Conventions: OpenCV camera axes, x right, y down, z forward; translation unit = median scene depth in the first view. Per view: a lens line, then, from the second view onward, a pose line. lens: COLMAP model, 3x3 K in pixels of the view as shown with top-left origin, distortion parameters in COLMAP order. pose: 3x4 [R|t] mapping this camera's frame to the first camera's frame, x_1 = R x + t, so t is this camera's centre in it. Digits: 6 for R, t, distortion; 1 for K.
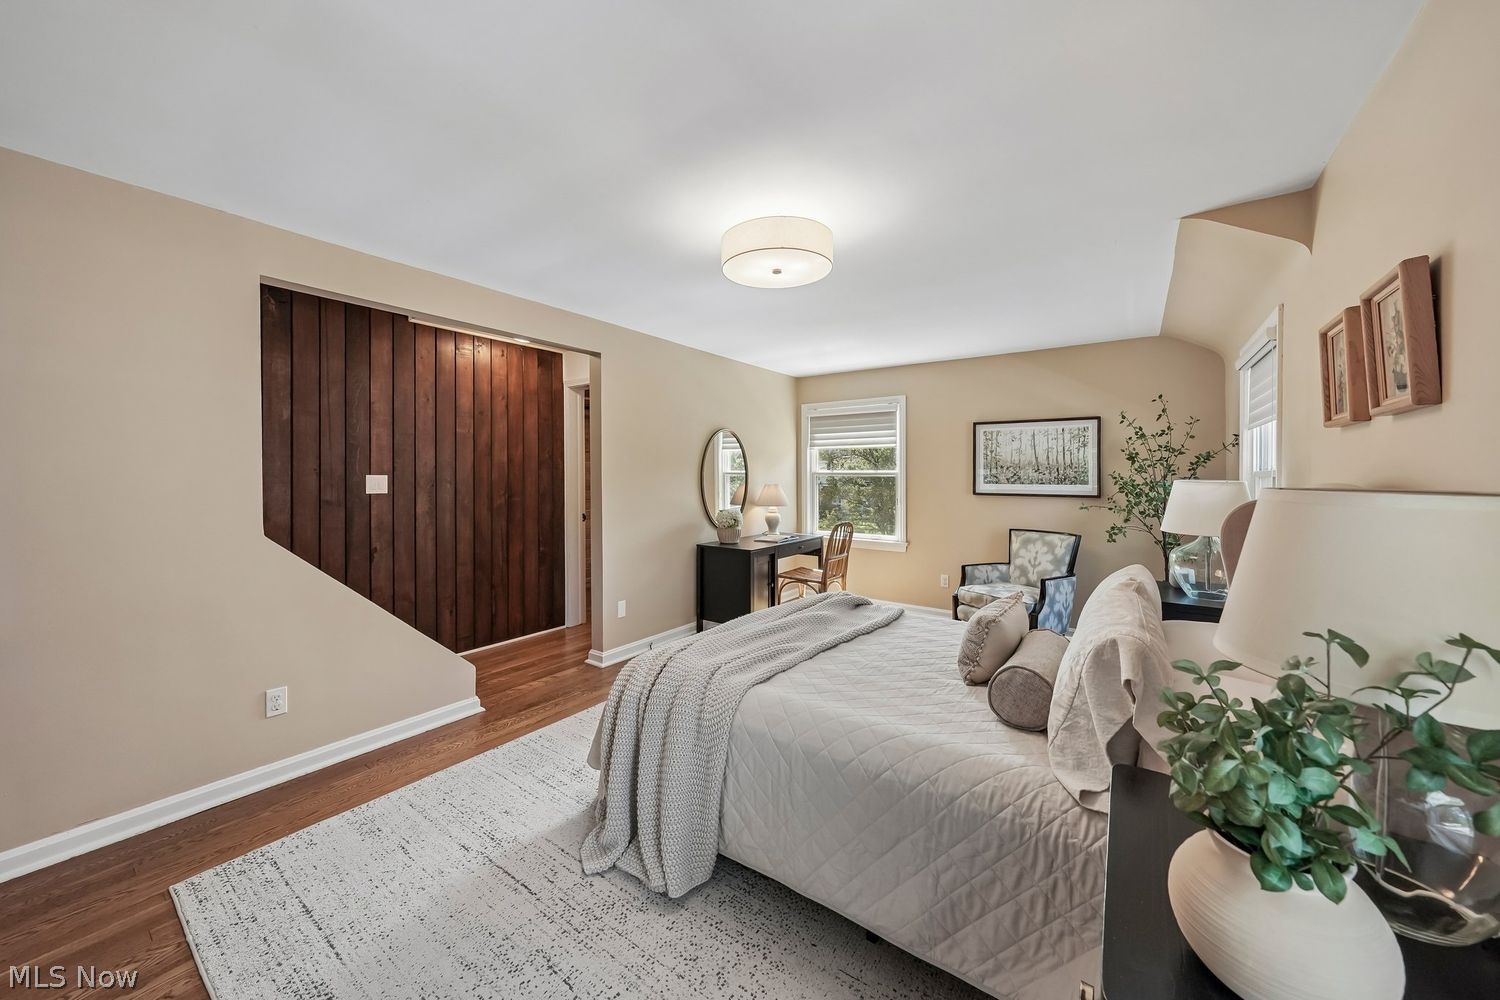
lens RADIAL K [[542.7, 0, 746.9], [0, 542.7, 477.9], [0, 0, 1]] dist [-0.014316, 0.000059]
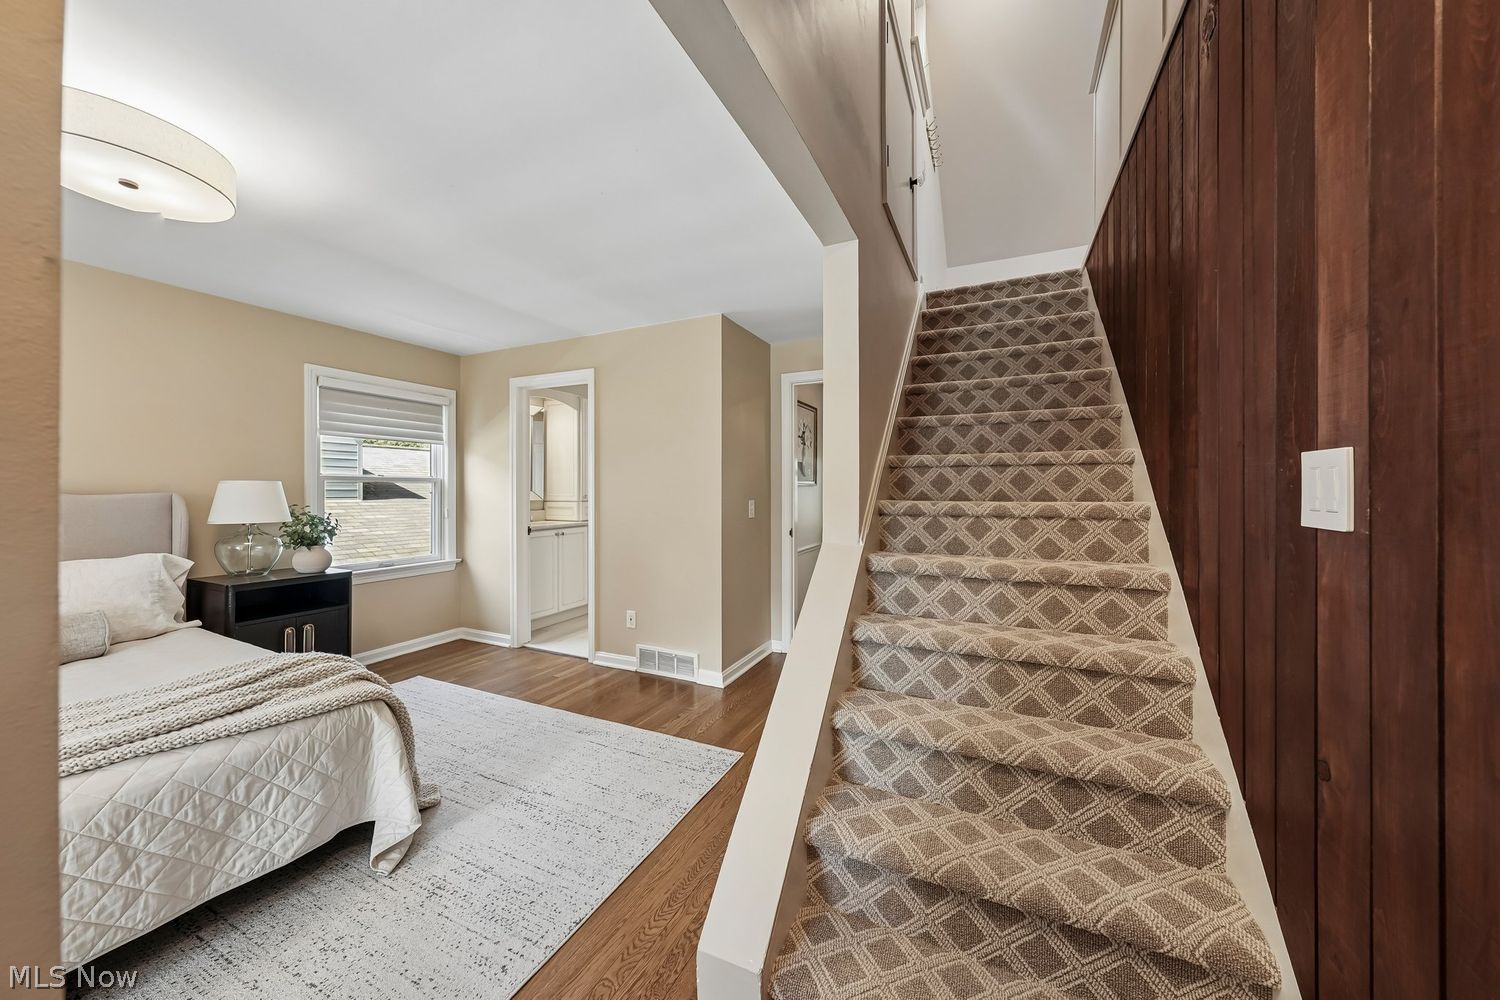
lens RADIAL K [[530.0, 0, 749.3], [0, 530.0, 485.7], [0, 0, 1]] dist [0.000401, -0.000016]
pose [[-0.983022, -0.002273, -0.183474, -0.331535], [-0.001269, 0.999984, -0.005589, 0.010018], [0.183483, -0.005261, -0.983009, 0.991899]]
